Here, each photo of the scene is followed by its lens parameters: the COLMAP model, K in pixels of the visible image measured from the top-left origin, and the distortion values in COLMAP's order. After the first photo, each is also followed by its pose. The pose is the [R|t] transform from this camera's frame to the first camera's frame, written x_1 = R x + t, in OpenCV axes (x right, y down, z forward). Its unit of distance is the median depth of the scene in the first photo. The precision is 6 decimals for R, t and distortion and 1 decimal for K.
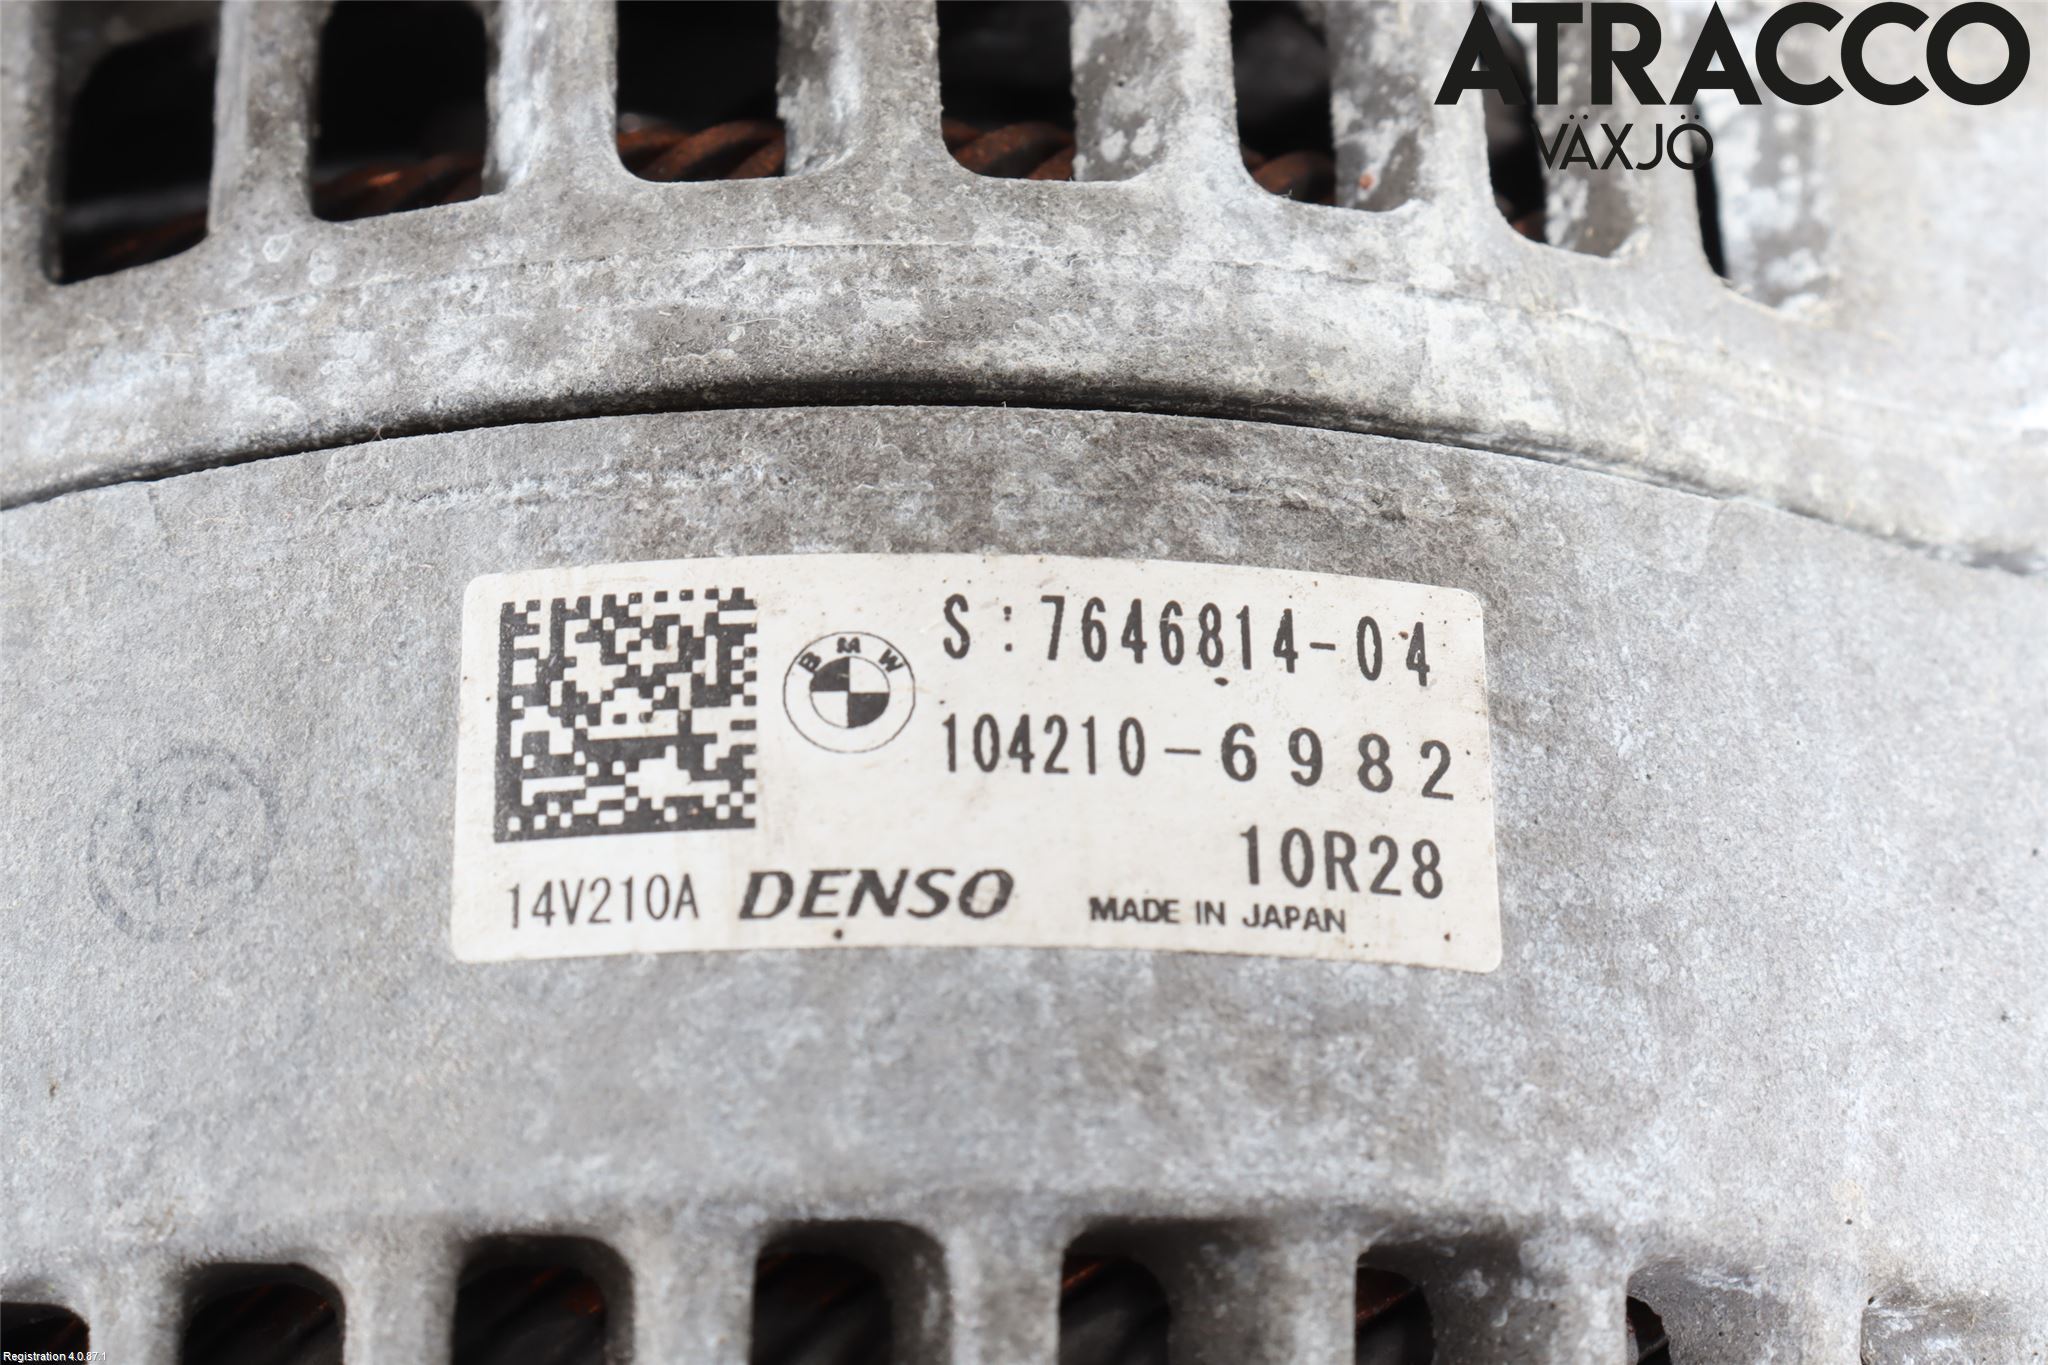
lens RADIAL K [[4519.7, 0, 1027.5], [0, 4519.7, 681.8], [0, 0, 1]] dist [-0.002309, 0.000000]
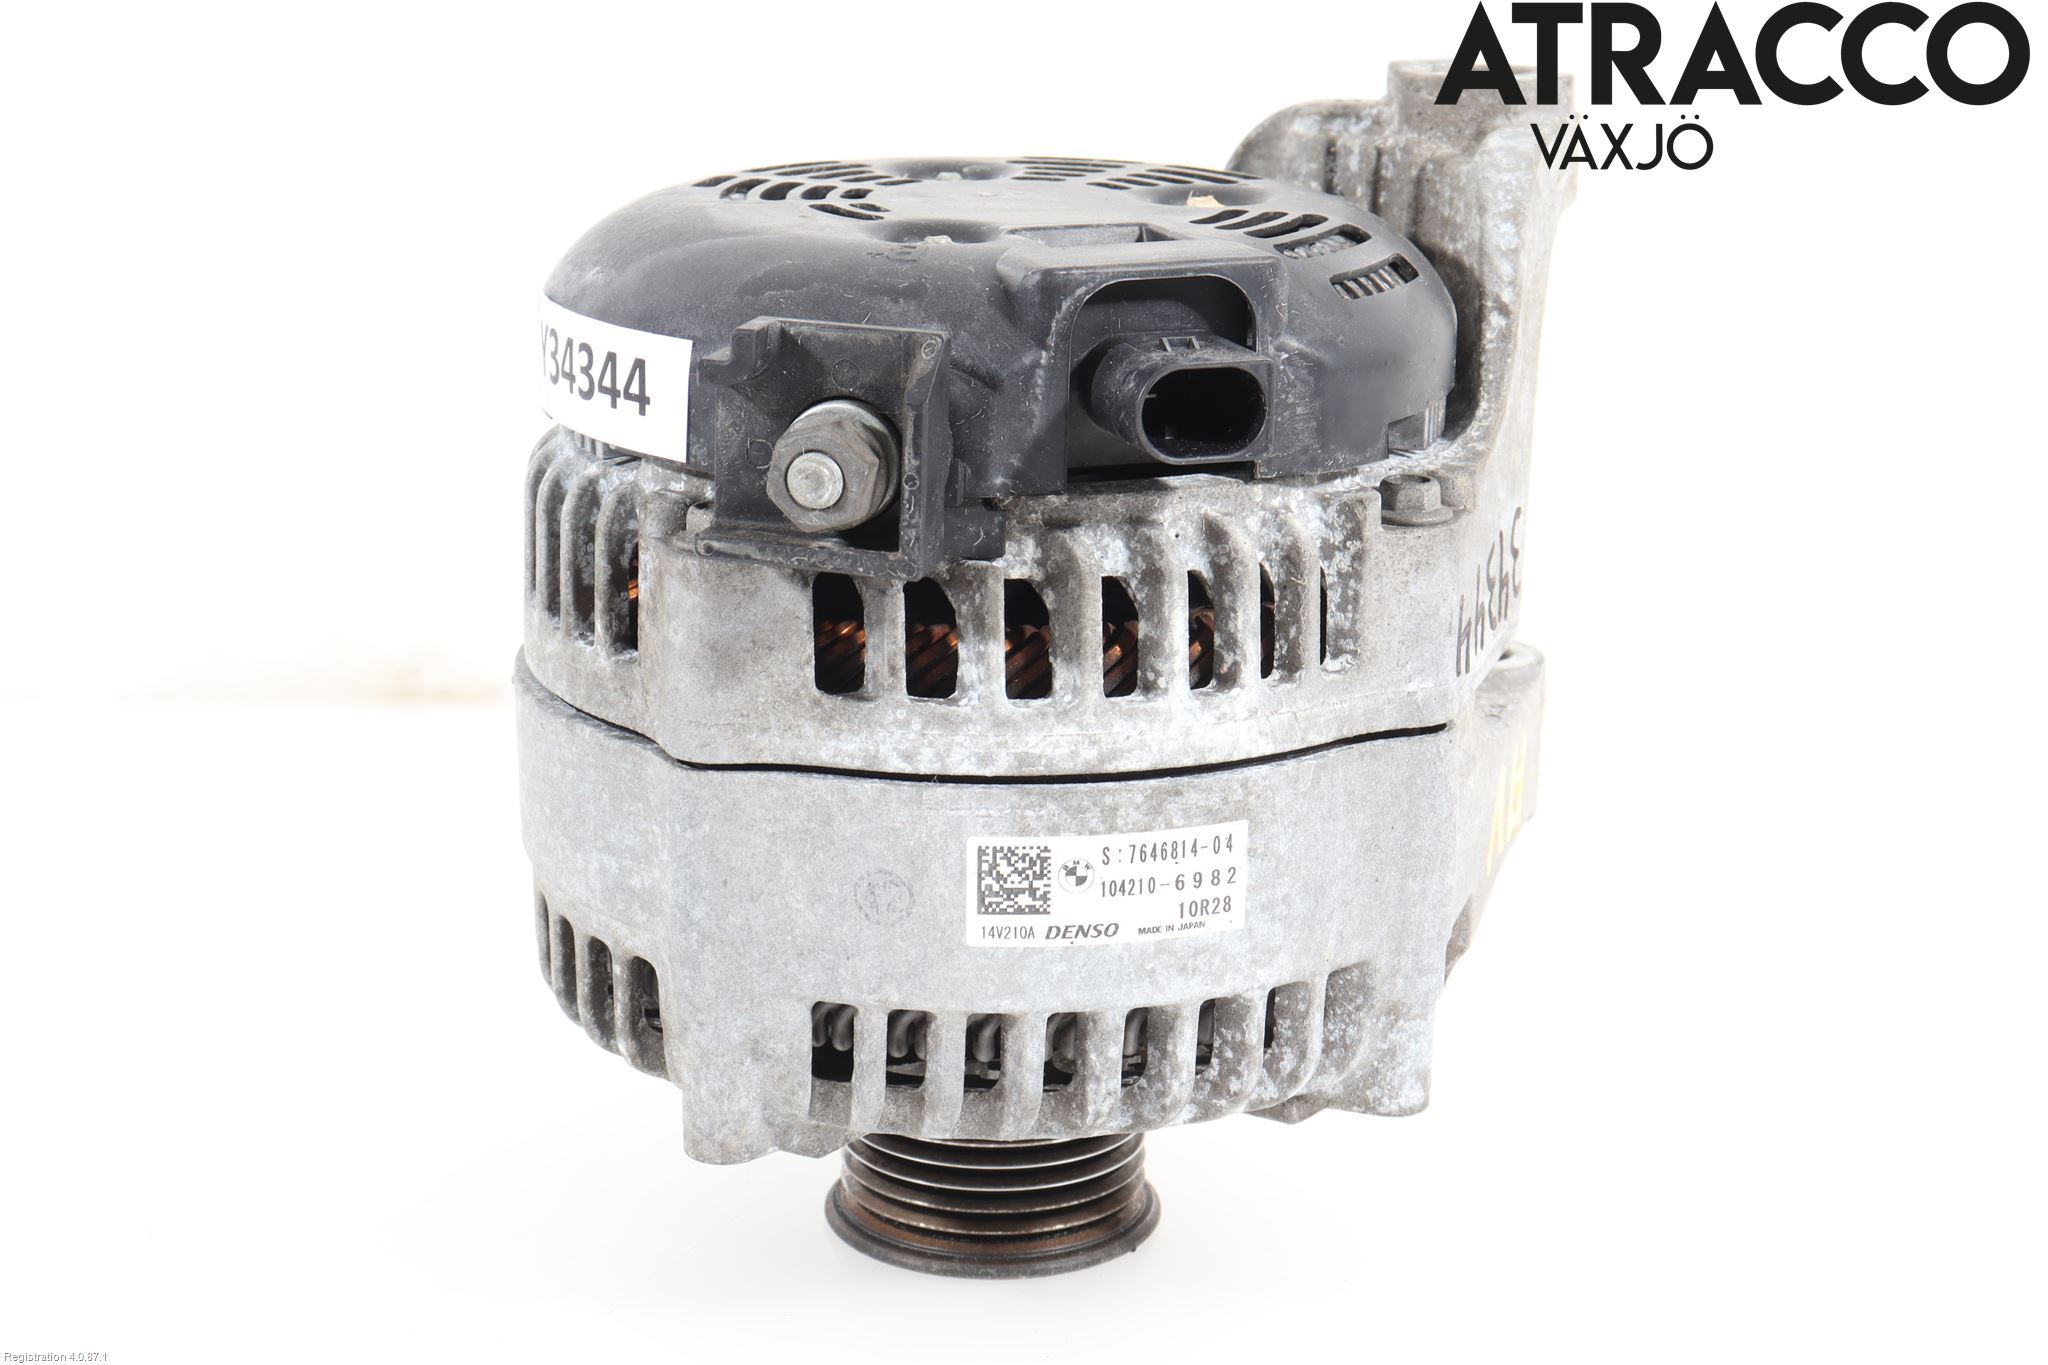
lens RADIAL K [[4412.1, 0, 1023.0], [0, 4412.1, 688.9], [0, 0, 1]] dist [-0.132716, 0.000000]
pose [[0.987984, -0.017475, 0.153567, -0.614229], [-0.086276, 0.762027, 0.641772, -2.347048], [-0.128237, -0.647309, 0.751363, -1.529691]]
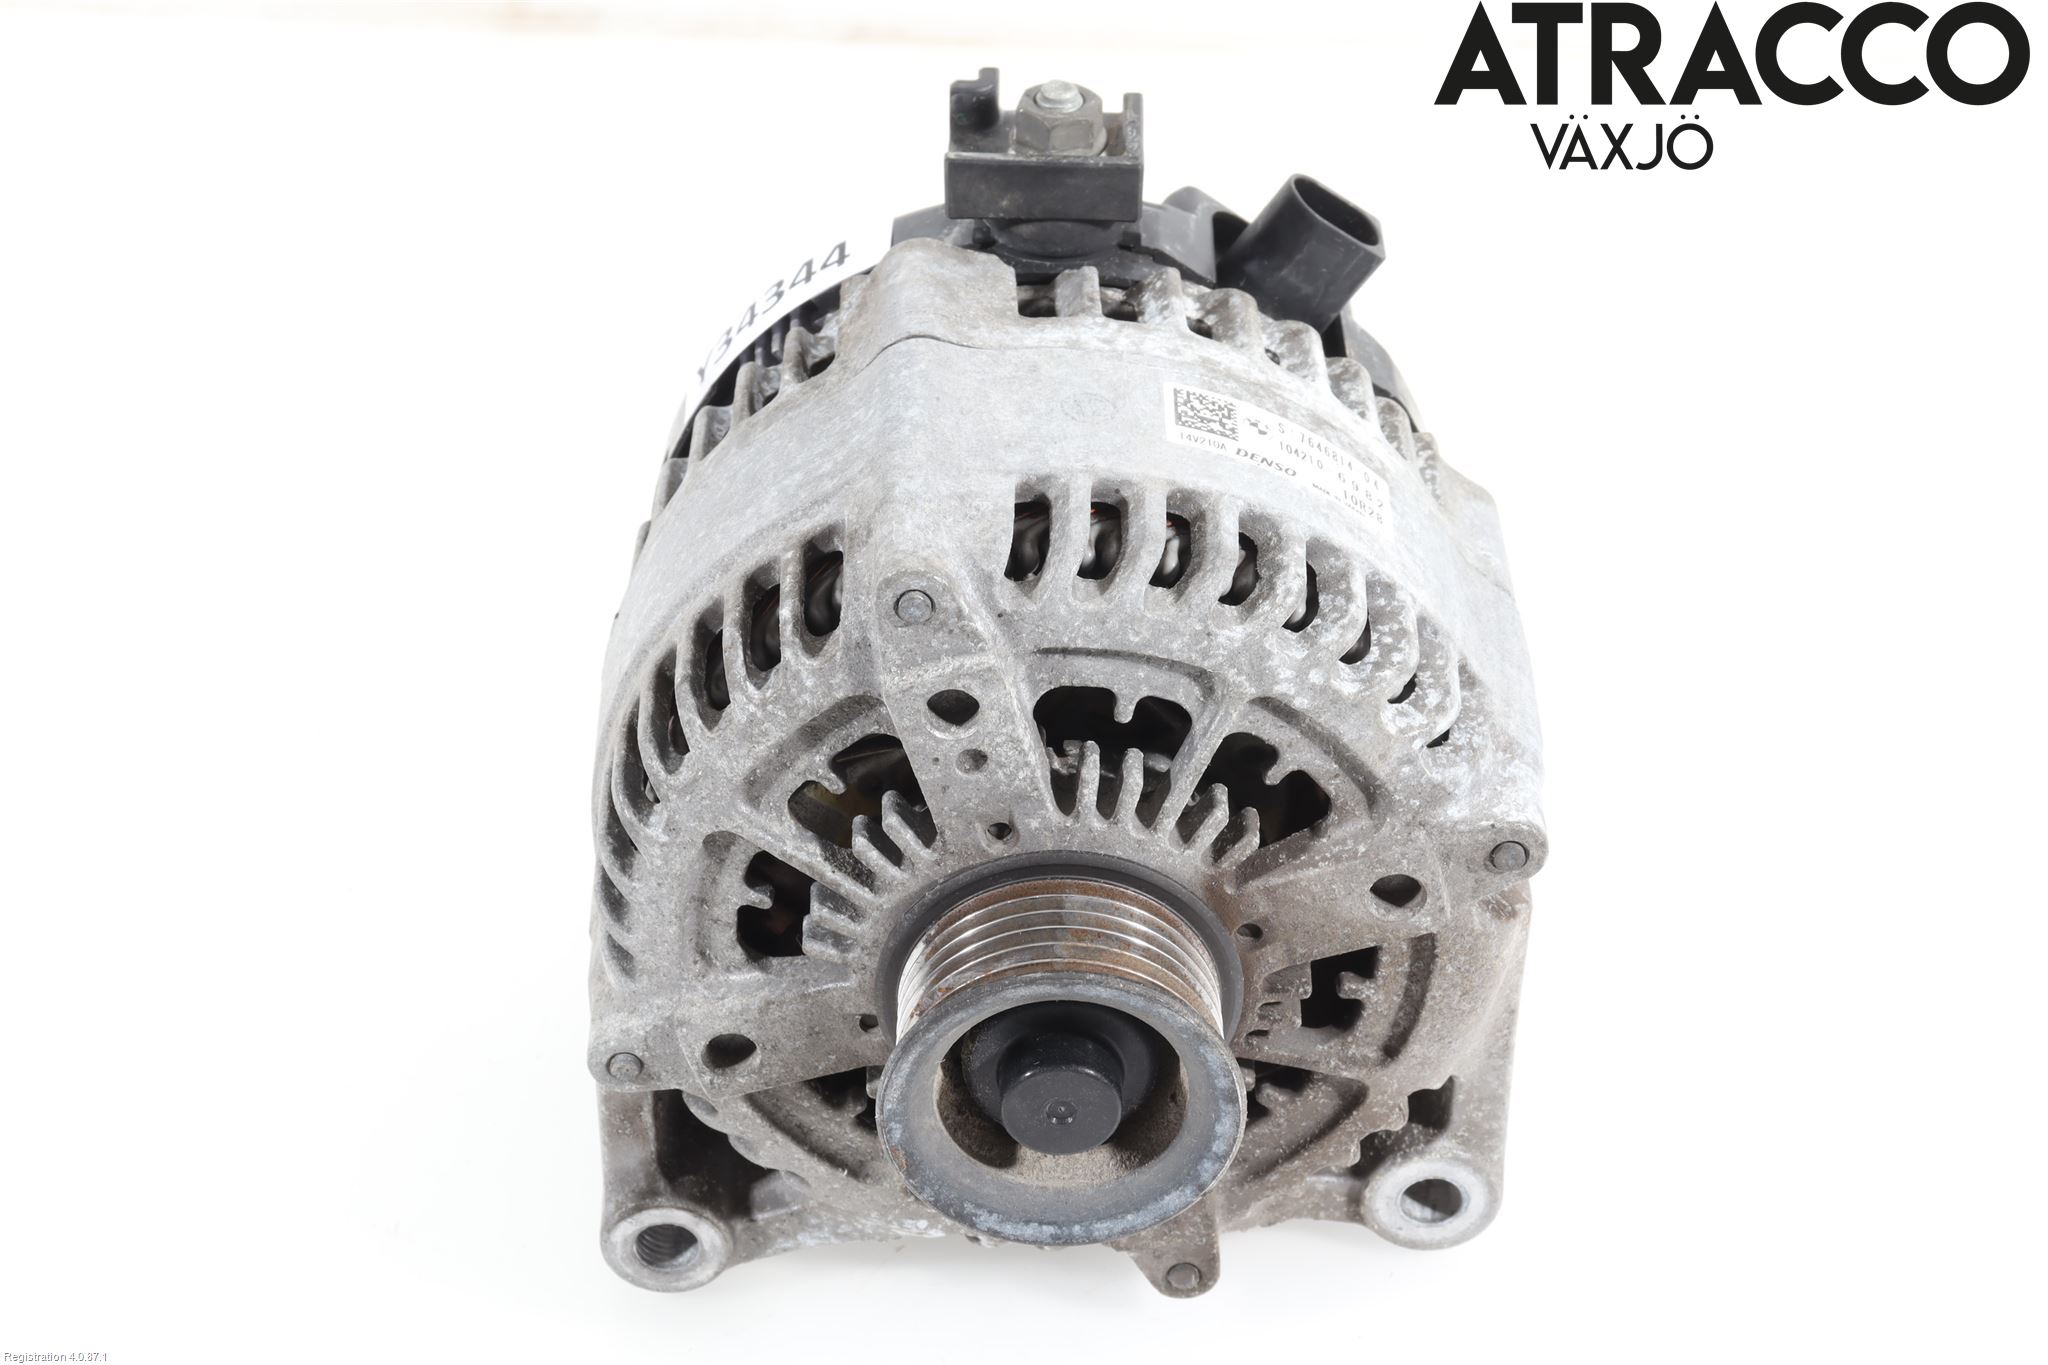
lens RADIAL K [[4412.1, 0, 1024.4], [0, 4412.1, 683.4], [0, 0, 1]] dist [-0.132716, 0.000000]
pose [[0.913018, 0.332758, 0.235946, -1.058389], [-0.177154, 0.844471, -0.505456, 2.169364], [-0.367444, 0.419692, 0.829966, -2.030470]]
